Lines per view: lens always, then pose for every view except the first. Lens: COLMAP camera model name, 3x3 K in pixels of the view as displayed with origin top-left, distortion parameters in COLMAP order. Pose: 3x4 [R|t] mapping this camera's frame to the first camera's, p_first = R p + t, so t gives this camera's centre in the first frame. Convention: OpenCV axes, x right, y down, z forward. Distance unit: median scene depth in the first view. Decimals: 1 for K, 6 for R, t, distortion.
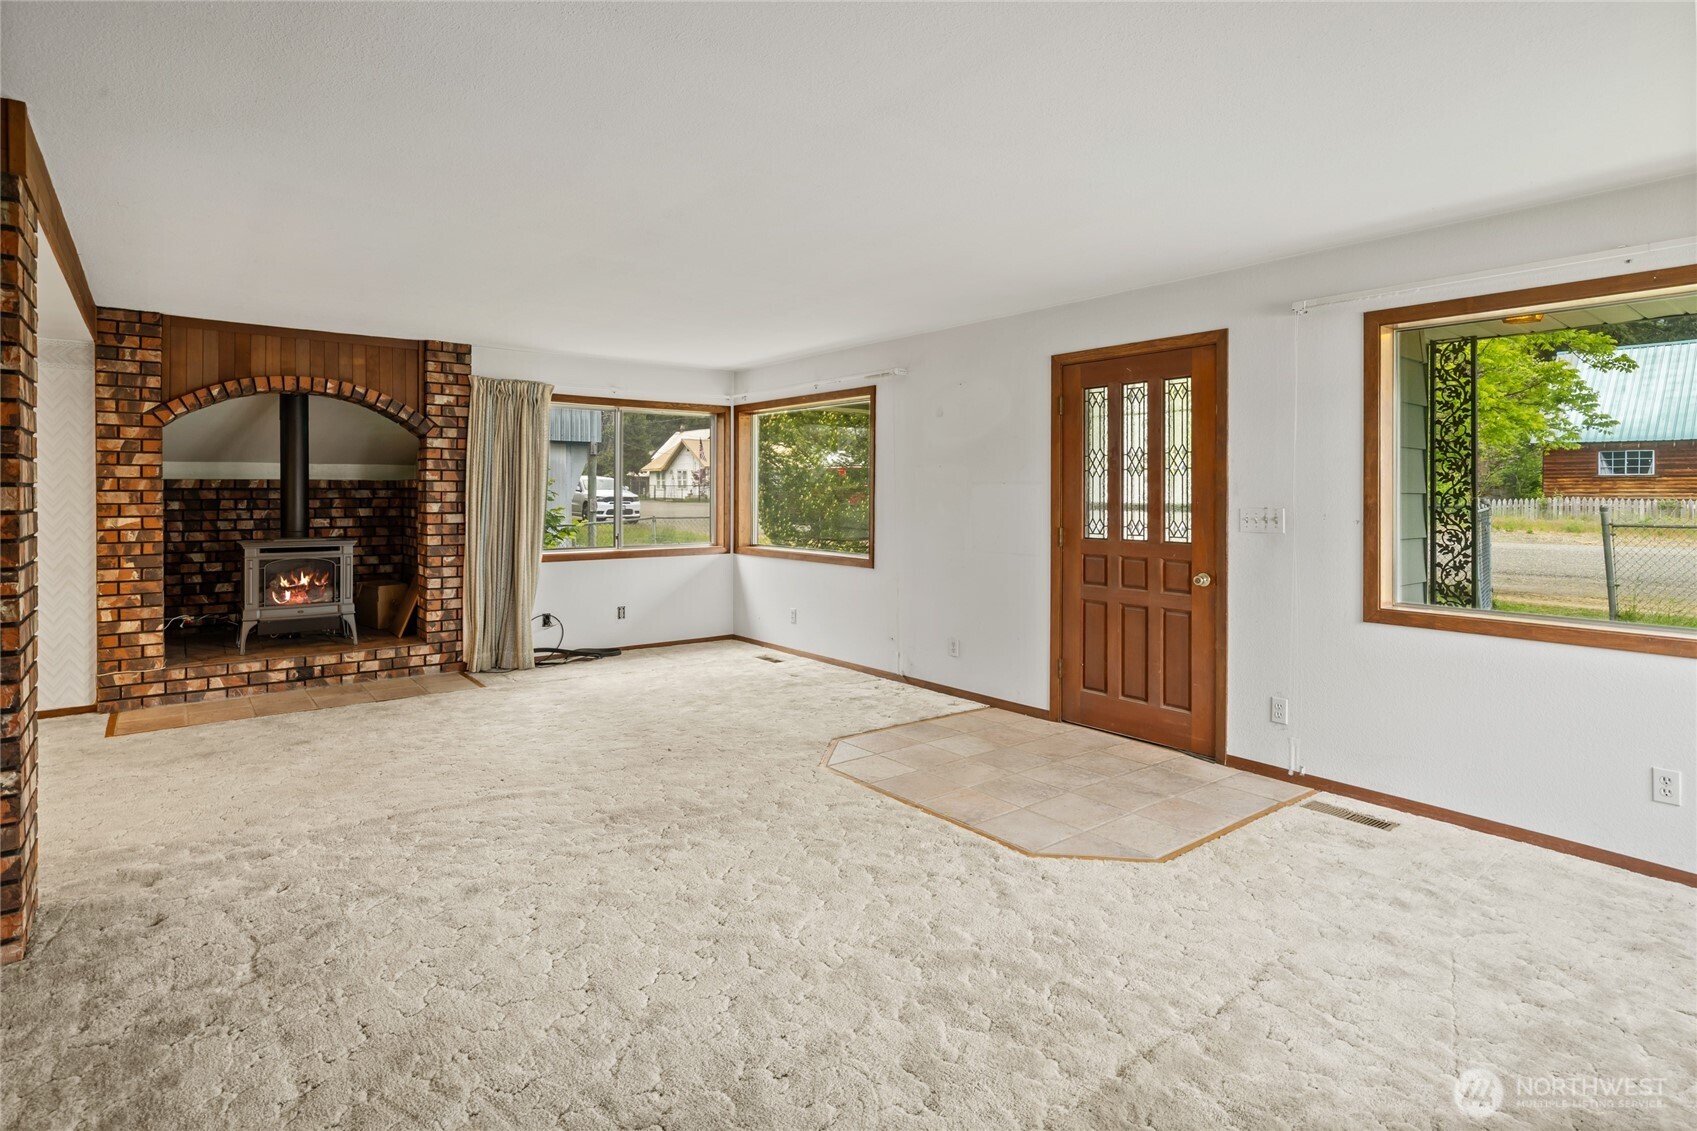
lens RADIAL K [[864.9, 0, 845.8], [0, 864.9, 488.8], [0, 0, 1]] dist [-0.006133, 0.000140]
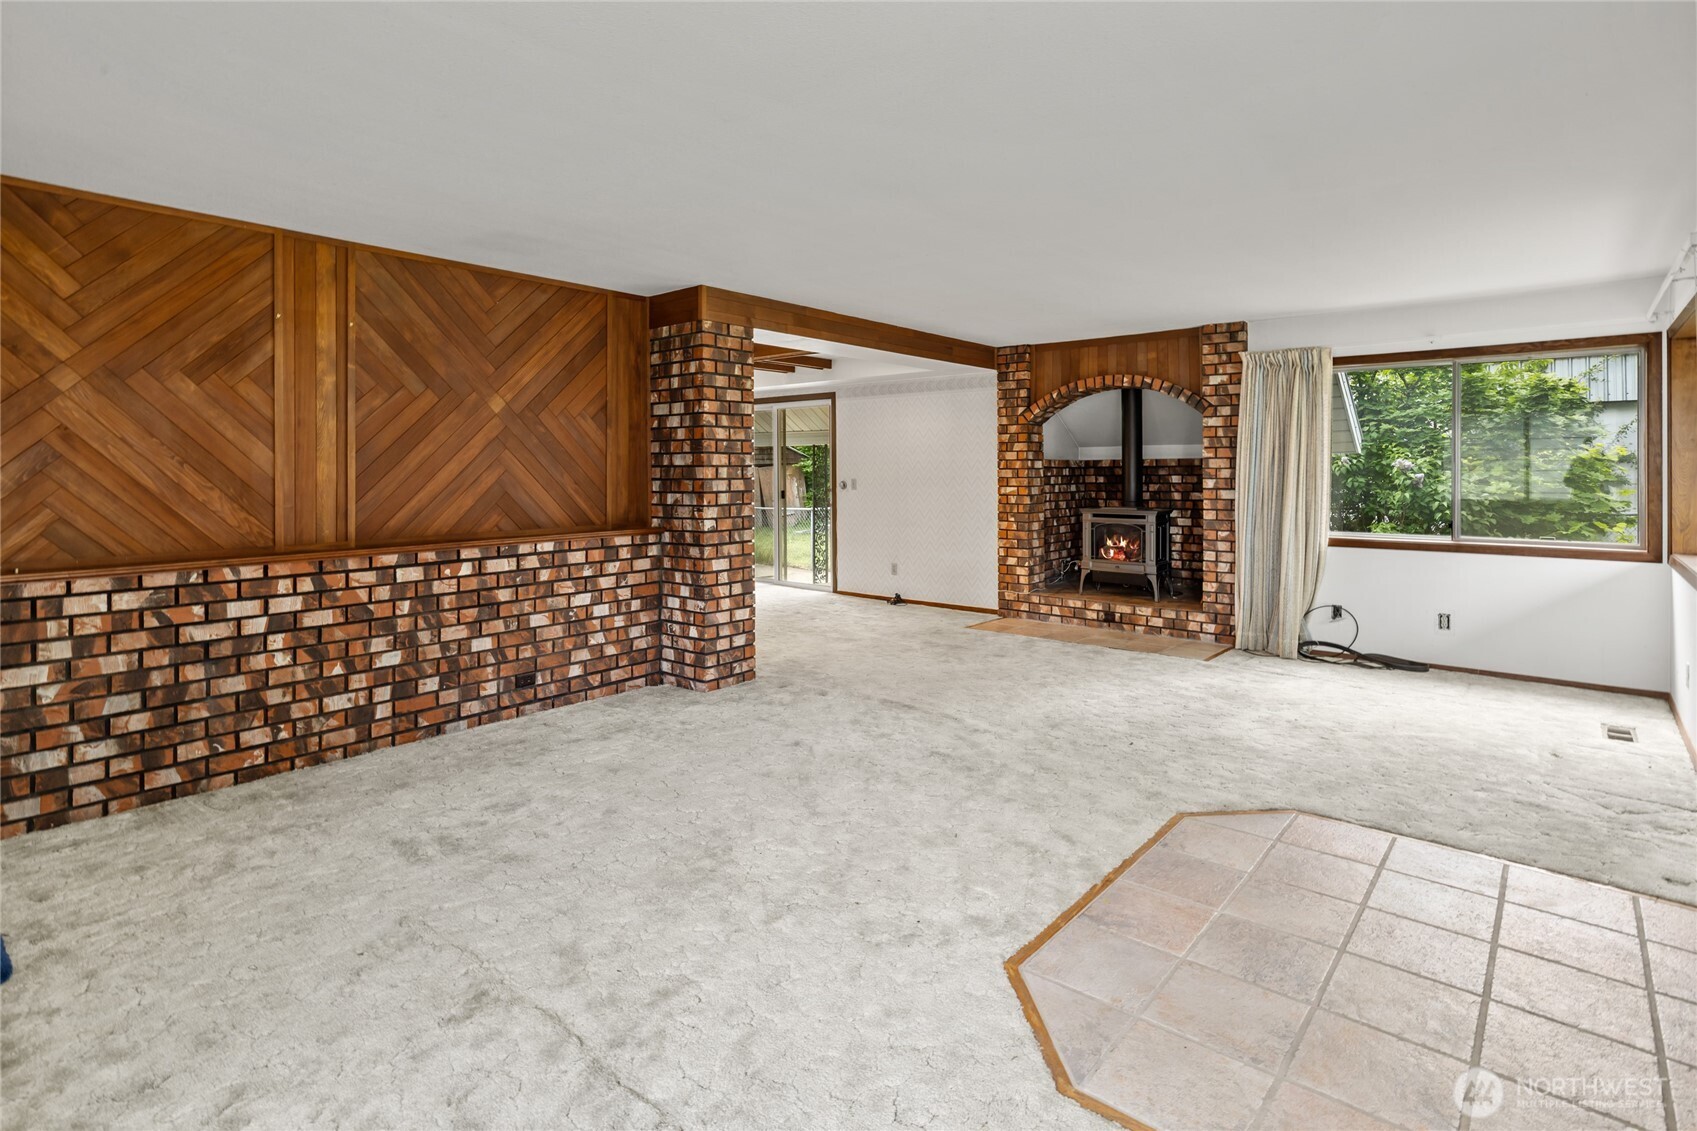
lens RADIAL K [[854.4, 0, 856.6], [0, 854.4, 464.4], [0, 0, 1]] dist [-0.003133, 0.003577]
pose [[0.201997, -0.009334, -0.979342, 0.467068], [0.006885, 0.999943, -0.008111, 0.004158], [0.979362, -0.005105, 0.202050, 0.382110]]
